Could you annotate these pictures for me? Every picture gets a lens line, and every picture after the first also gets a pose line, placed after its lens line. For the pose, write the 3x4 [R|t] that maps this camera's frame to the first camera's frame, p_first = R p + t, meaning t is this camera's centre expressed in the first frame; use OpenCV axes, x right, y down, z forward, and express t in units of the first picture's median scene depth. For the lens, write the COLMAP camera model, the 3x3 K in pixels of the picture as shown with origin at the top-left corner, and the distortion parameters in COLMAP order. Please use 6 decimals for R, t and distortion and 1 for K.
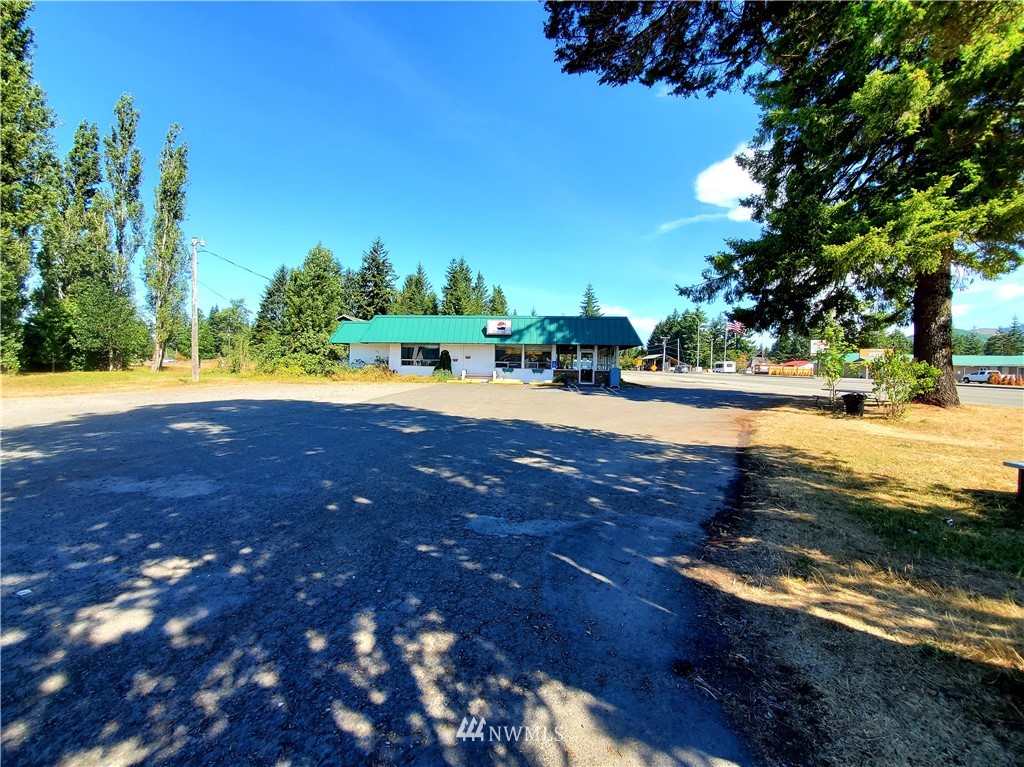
lens RADIAL K [[413.4, 0, 512.0], [0, 413.4, 383.5], [0, 0, 1]] dist [-0.000781, -0.000076]
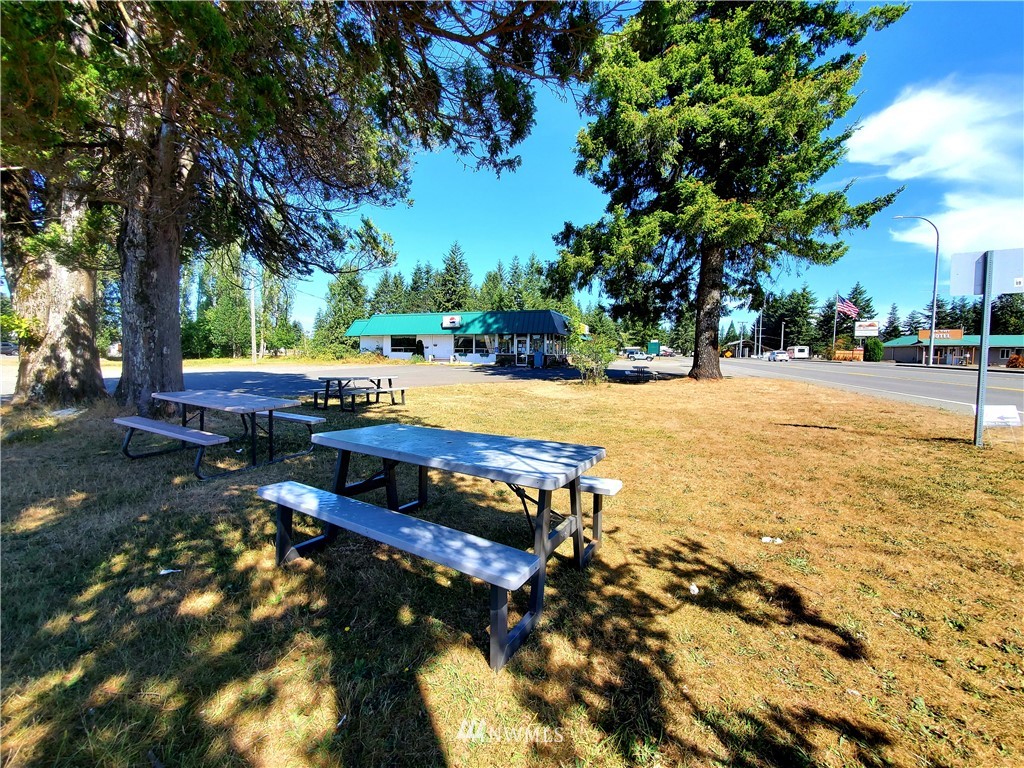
lens RADIAL K [[402.4, 0, 512.0], [0, 402.4, 384.0], [0, 0, 1]] dist [-0.002218, -0.000282]
pose [[0.968771, 0.009756, -0.247766, 0.444234], [-0.002163, 0.999520, 0.030900, 0.019420], [0.247949, -0.029399, 0.968327, -0.172794]]
